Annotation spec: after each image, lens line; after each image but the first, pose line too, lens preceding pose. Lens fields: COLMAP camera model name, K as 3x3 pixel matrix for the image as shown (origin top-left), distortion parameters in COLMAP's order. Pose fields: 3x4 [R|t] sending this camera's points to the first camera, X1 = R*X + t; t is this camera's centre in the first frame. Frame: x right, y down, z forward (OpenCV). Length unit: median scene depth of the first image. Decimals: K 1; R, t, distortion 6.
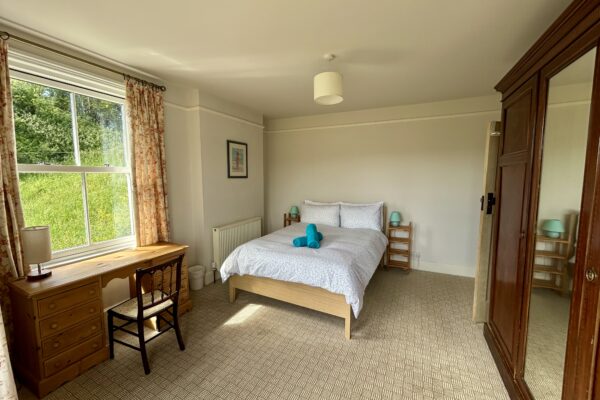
lens RADIAL K [[245.6, 0, 300.2], [0, 245.6, 204.2], [0, 0, 1]] dist [-0.000378, -0.000037]
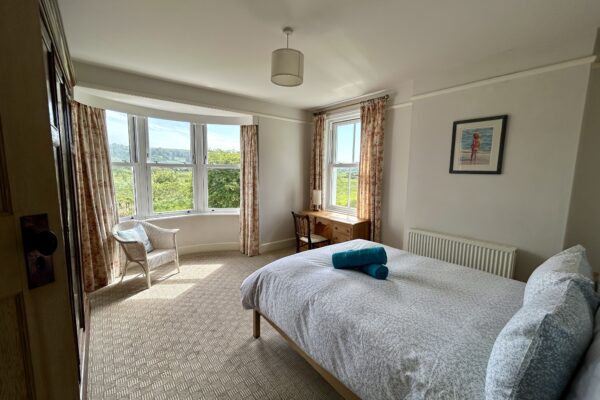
lens RADIAL K [[245.6, 0, 309.0], [0, 245.6, 207.3], [0, 0, 1]] dist [-0.000378, -0.000037]
pose [[-0.406198, 0.137233, -0.903421, 0.560255], [-0.119234, 0.972246, 0.201298, -0.101928], [0.905972, 0.189486, -0.378562, 0.890994]]
